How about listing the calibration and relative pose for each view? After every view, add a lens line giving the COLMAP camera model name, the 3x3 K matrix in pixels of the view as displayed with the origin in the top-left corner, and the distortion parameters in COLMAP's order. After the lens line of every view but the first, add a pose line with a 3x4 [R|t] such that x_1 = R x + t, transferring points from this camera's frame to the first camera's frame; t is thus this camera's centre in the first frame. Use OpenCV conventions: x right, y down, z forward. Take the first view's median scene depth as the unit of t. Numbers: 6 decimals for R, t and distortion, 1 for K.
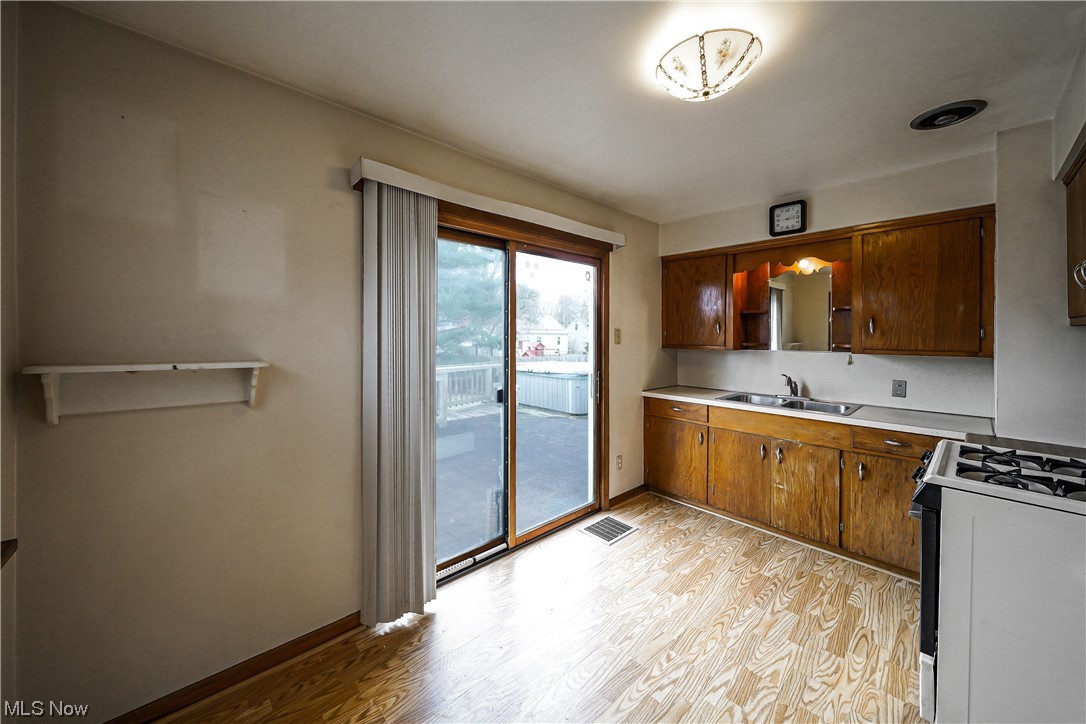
lens RADIAL K [[397.6, 0, 539.1], [0, 397.6, 337.4], [0, 0, 1]] dist [0.007502, 0.000172]
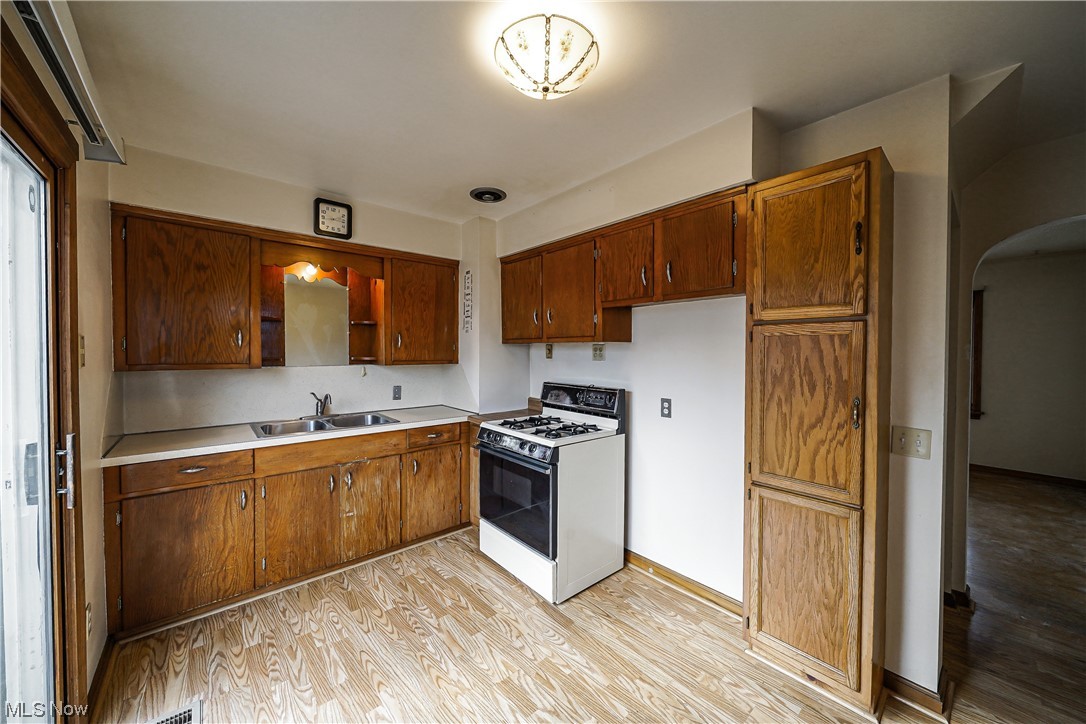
lens RADIAL K [[397.6, 0, 542.6], [0, 397.6, 355.8], [0, 0, 1]] dist [0.007502, 0.000172]
pose [[0.043831, -0.018314, 0.998871, -0.293554], [0.001048, 0.999832, 0.018285, -0.004920], [-0.999038, 0.000246, 0.043843, 0.543551]]
